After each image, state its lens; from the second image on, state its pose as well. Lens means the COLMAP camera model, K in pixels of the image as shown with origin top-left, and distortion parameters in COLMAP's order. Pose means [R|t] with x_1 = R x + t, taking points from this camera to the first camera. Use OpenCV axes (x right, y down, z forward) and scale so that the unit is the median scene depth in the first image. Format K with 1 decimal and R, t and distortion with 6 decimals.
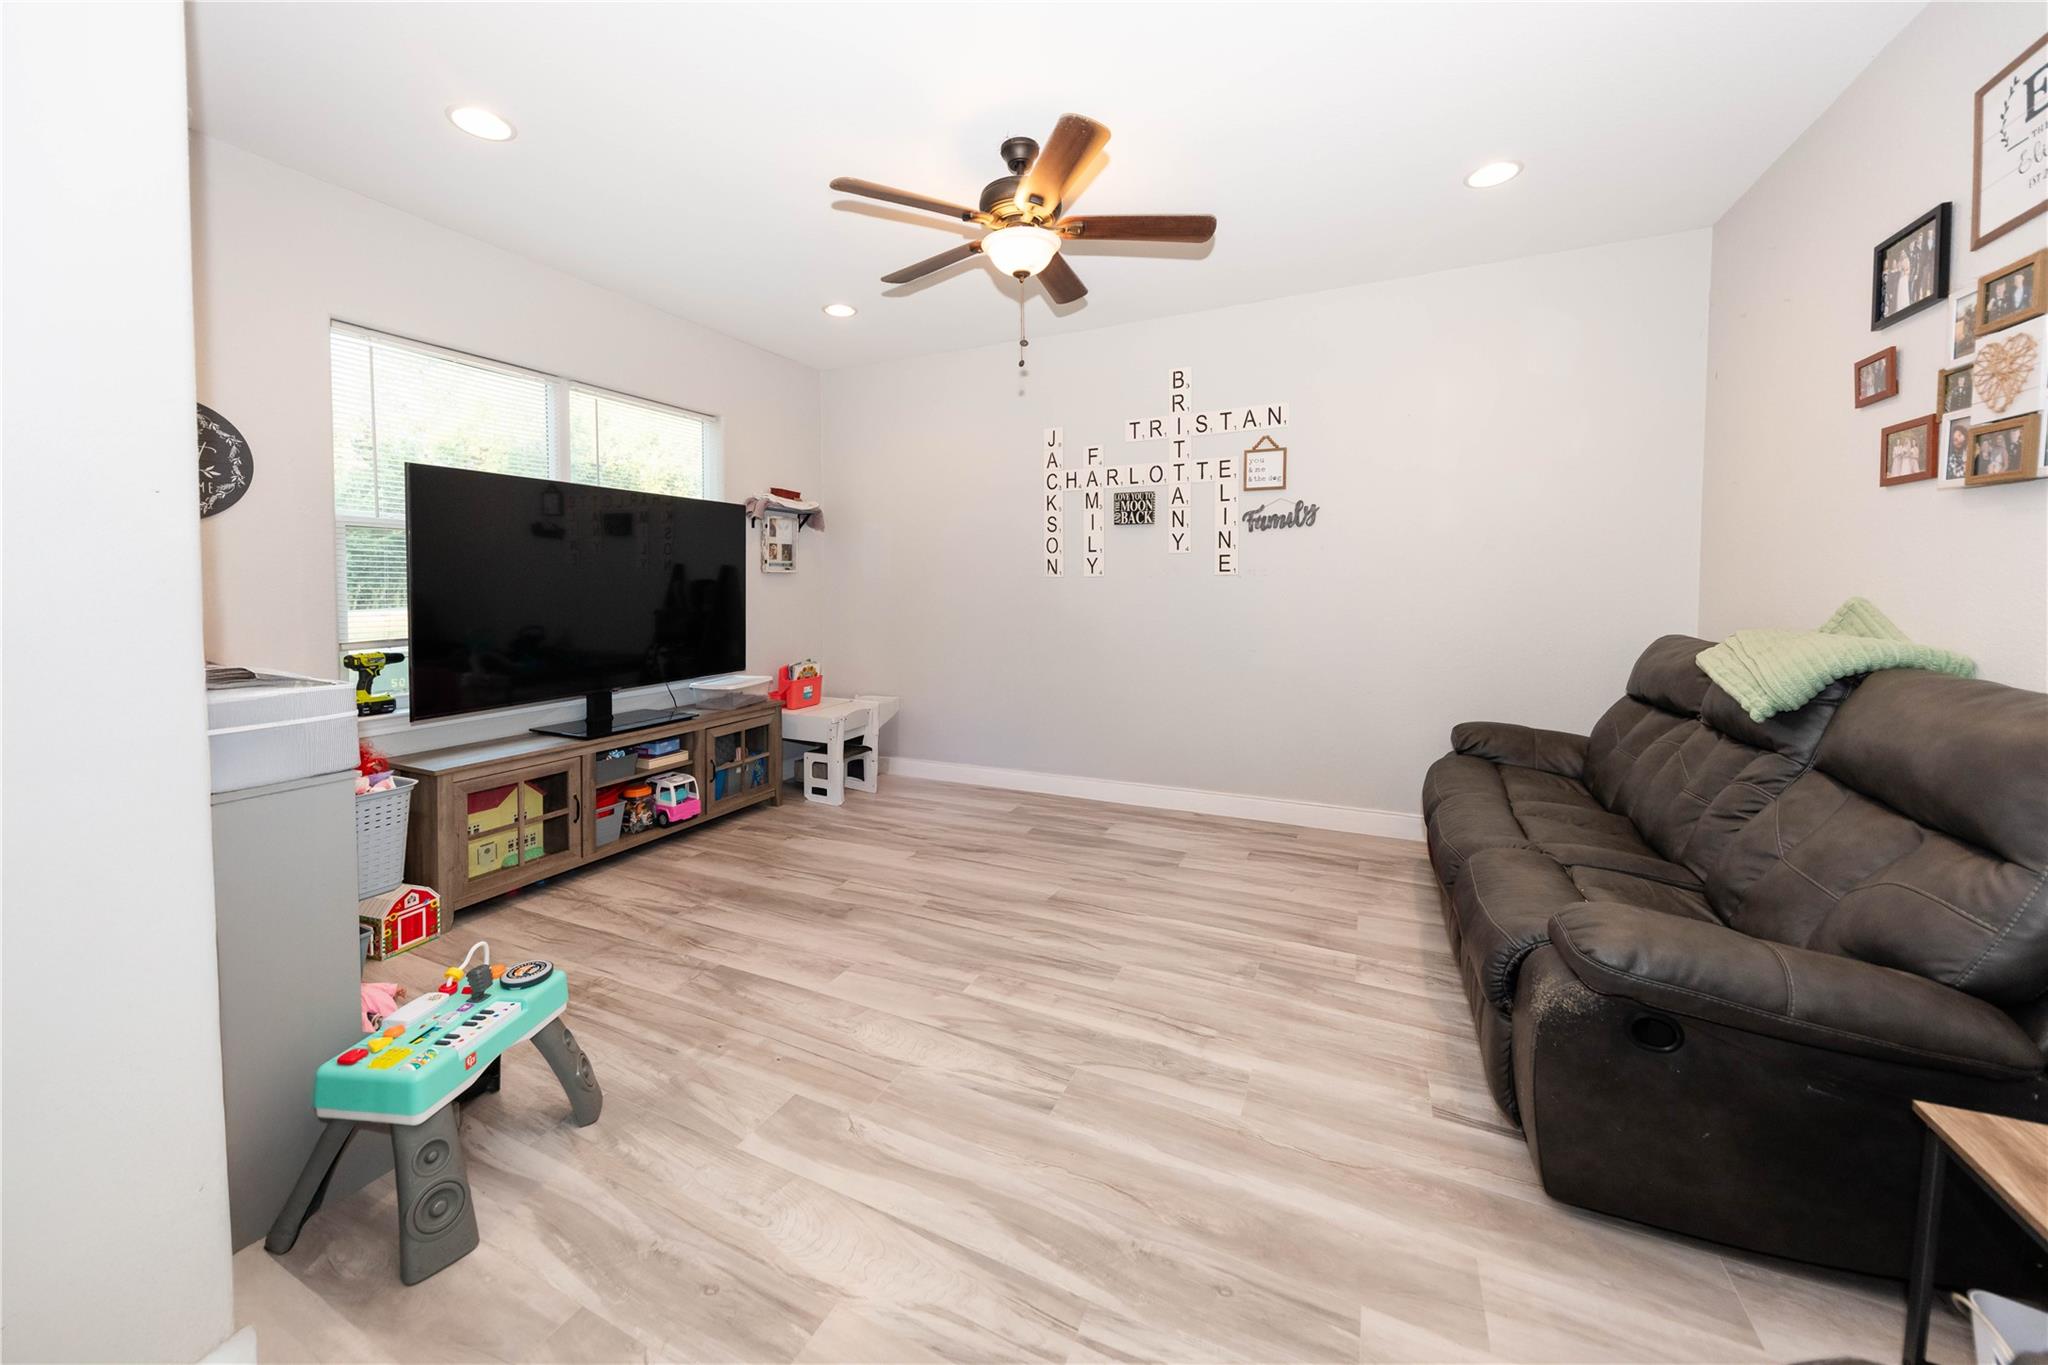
lens RADIAL K [[717.6, 0, 1022.8], [0, 717.6, 612.6], [0, 0, 1]] dist [-0.000438, -0.000109]
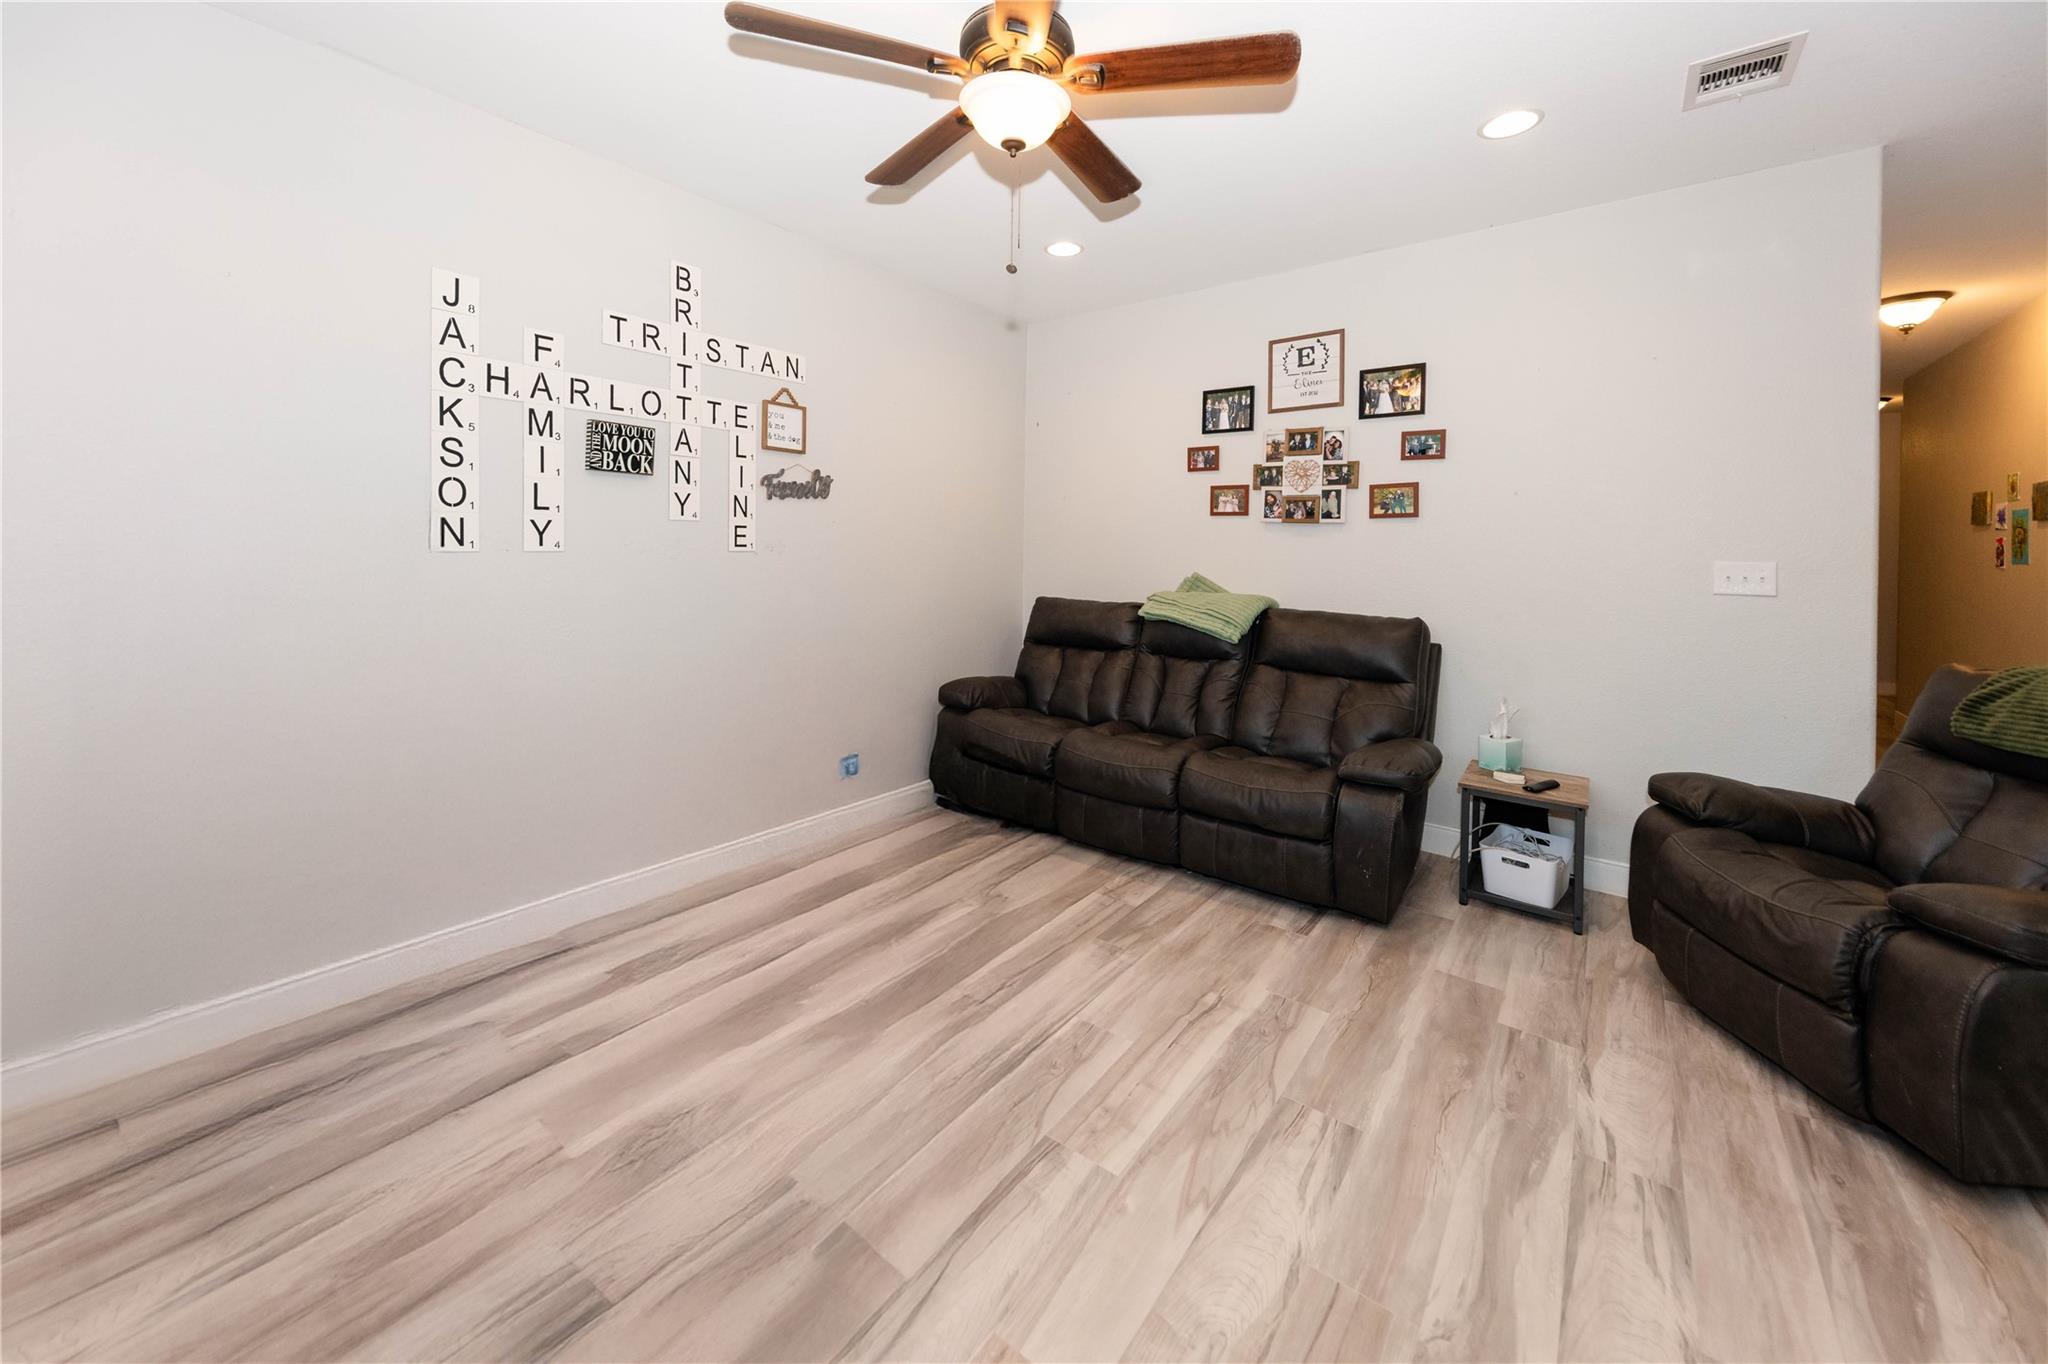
lens RADIAL K [[745.0, 0, 1024.2], [0, 745.0, 566.7], [0, 0, 1]] dist [0.001529, -0.003393]
pose [[0.234986, -0.016812, 0.971853, -0.445125], [0.026340, 0.999593, 0.010923, -0.036794], [-0.971642, 0.023032, 0.235333, 0.511612]]
